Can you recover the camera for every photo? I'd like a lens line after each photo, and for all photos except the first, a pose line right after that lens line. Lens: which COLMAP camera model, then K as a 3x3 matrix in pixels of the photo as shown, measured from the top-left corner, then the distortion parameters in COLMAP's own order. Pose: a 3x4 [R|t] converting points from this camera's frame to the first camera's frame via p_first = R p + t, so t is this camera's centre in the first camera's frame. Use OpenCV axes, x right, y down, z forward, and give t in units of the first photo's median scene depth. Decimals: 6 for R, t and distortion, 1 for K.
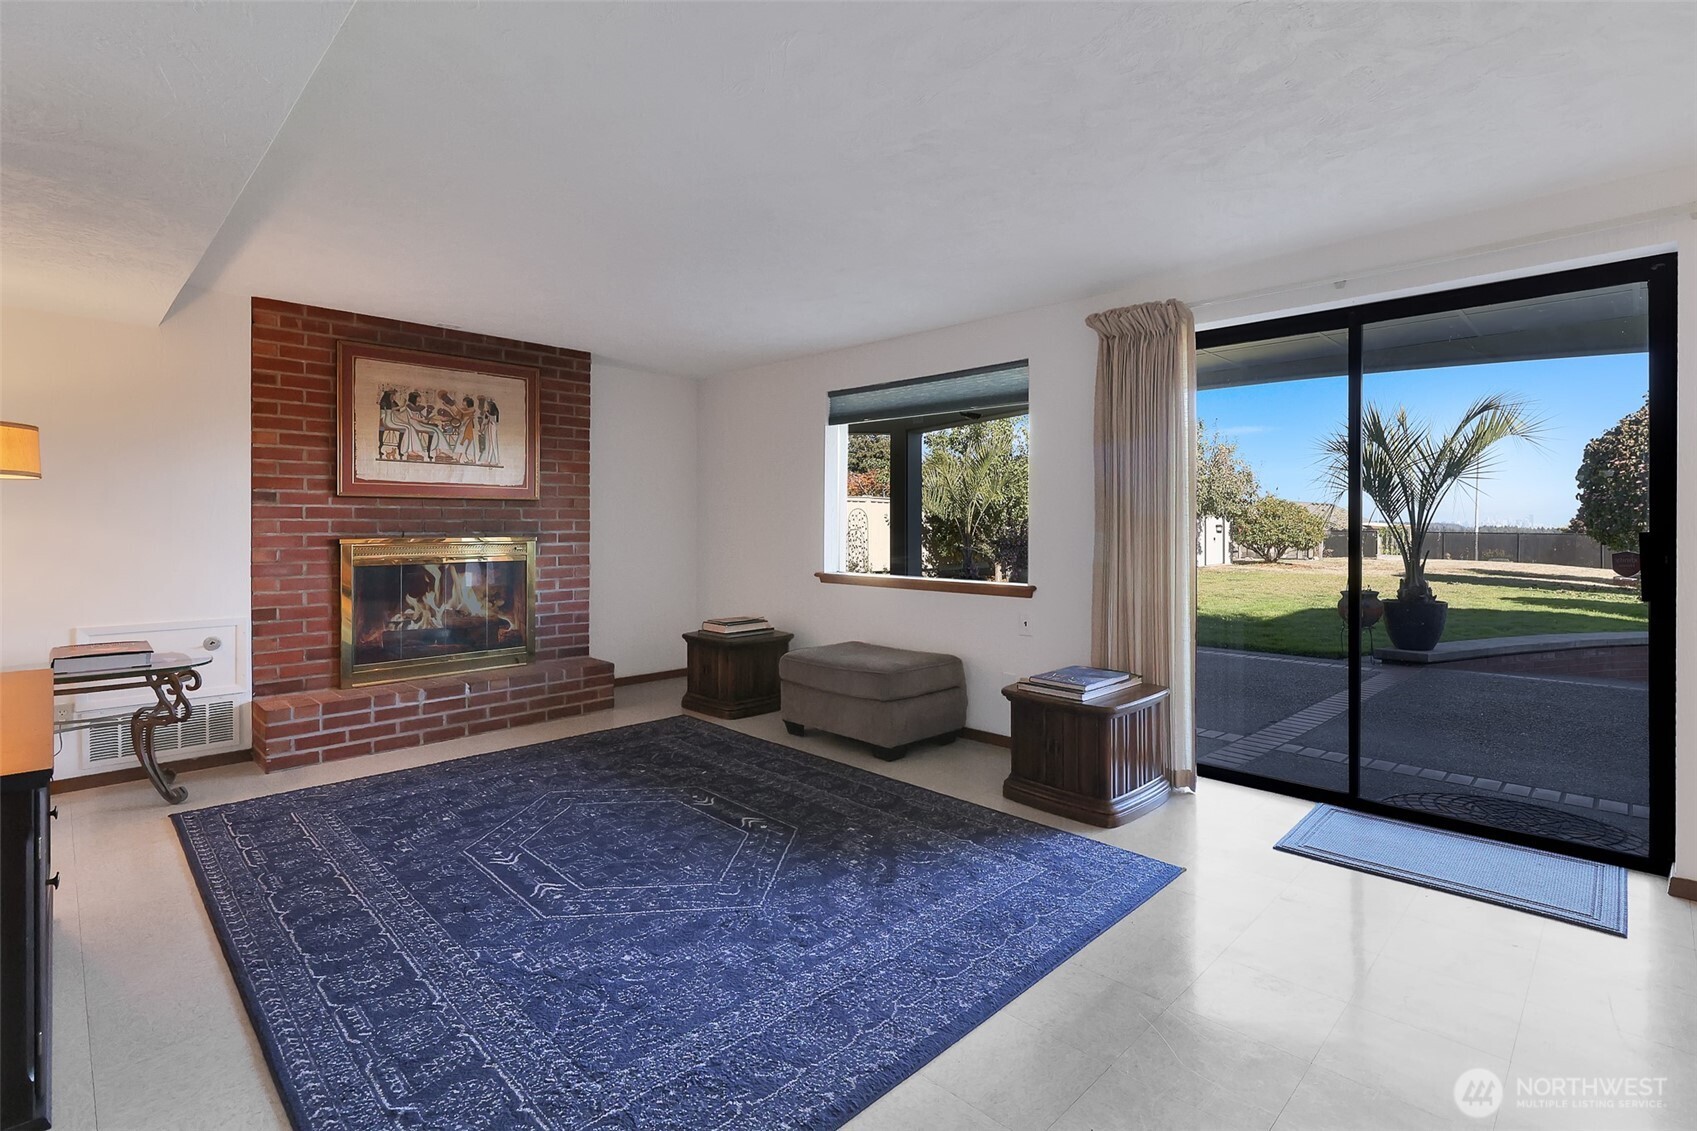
lens RADIAL K [[799.9, 0, 856.6], [0, 799.9, 530.4], [0, 0, 1]] dist [0.004368, 0.000405]
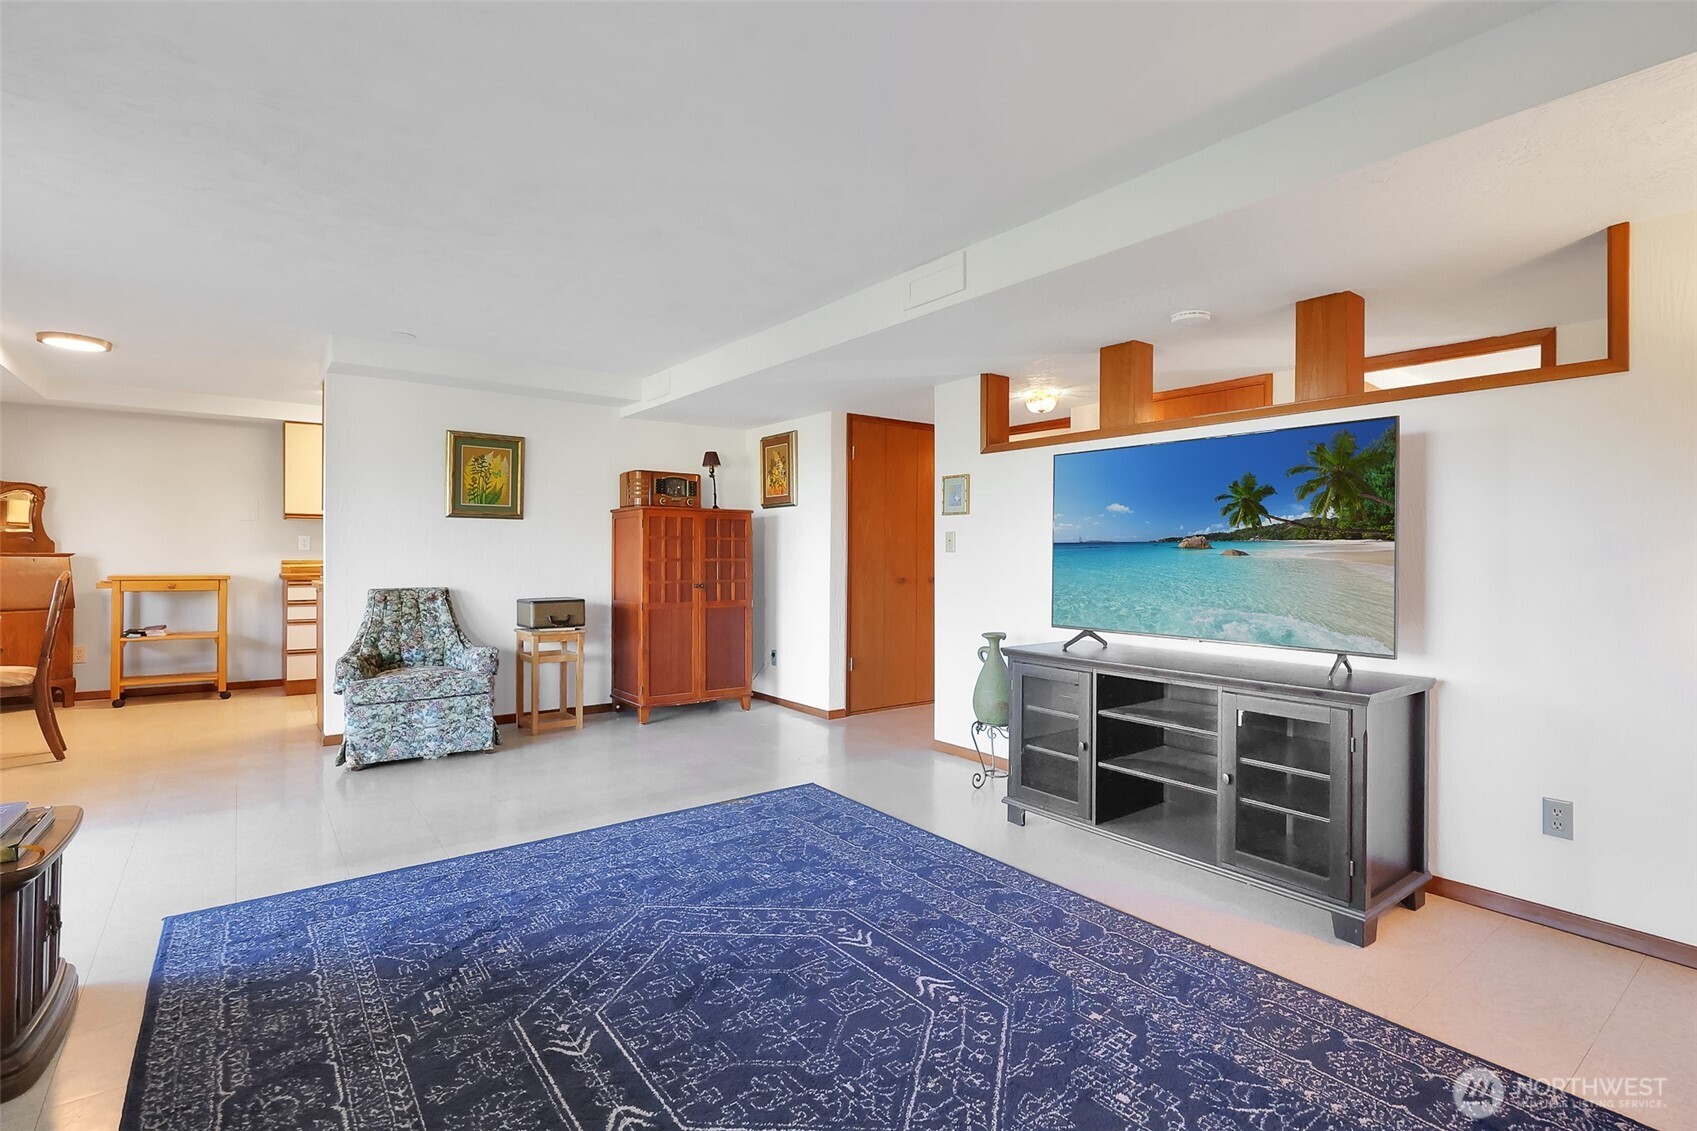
lens RADIAL K [[799.9, 0, 848.5], [0, 799.9, 553.6], [0, 0, 1]] dist [0.004368, 0.000405]
pose [[-0.989843, -0.006940, 0.141992, -0.488128], [-0.005658, 0.999940, 0.009433, 0.002142], [-0.142049, 0.008534, -0.989823, 1.844071]]
